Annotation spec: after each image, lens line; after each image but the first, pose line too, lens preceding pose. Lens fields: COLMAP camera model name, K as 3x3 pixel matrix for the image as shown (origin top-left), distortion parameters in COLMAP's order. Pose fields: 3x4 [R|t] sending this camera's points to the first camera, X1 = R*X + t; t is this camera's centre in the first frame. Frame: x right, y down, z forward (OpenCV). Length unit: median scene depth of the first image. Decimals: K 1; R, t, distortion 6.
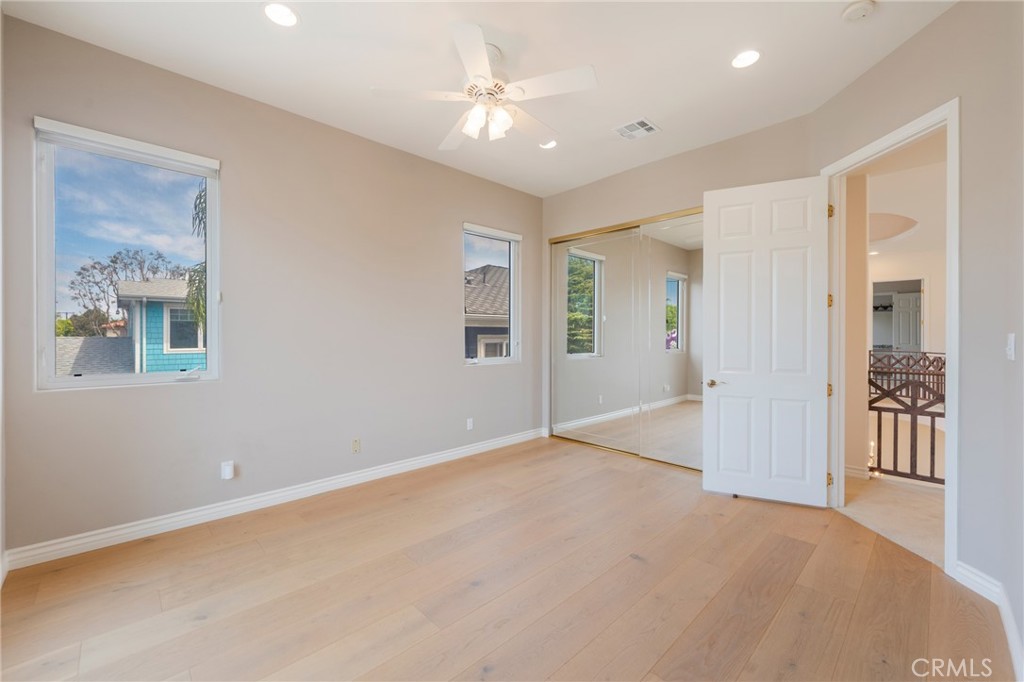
lens RADIAL K [[412.0, 0, 509.6], [0, 412.0, 337.4], [0, 0, 1]] dist [-0.001583, -0.000117]
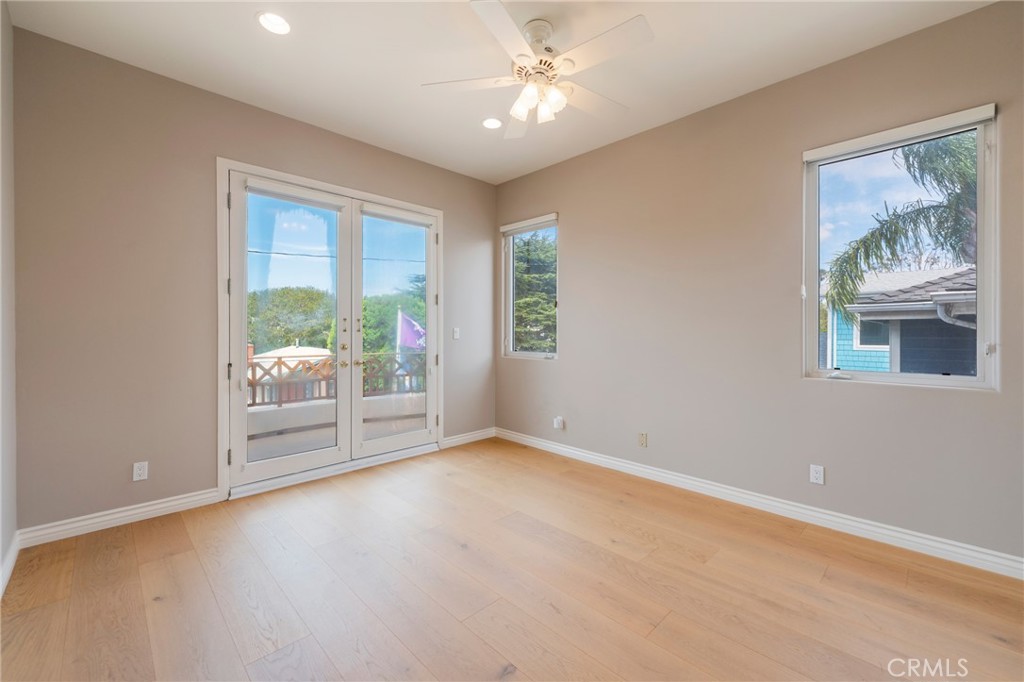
lens RADIAL K [[412.0, 0, 510.7], [0, 412.0, 332.2], [0, 0, 1]] dist [-0.001583, -0.000117]
pose [[0.018158, 0.002933, -0.999831, 0.147436], [-0.007703, 0.999966, 0.002793, 0.000104], [0.999805, 0.007651, 0.018180, 0.153502]]
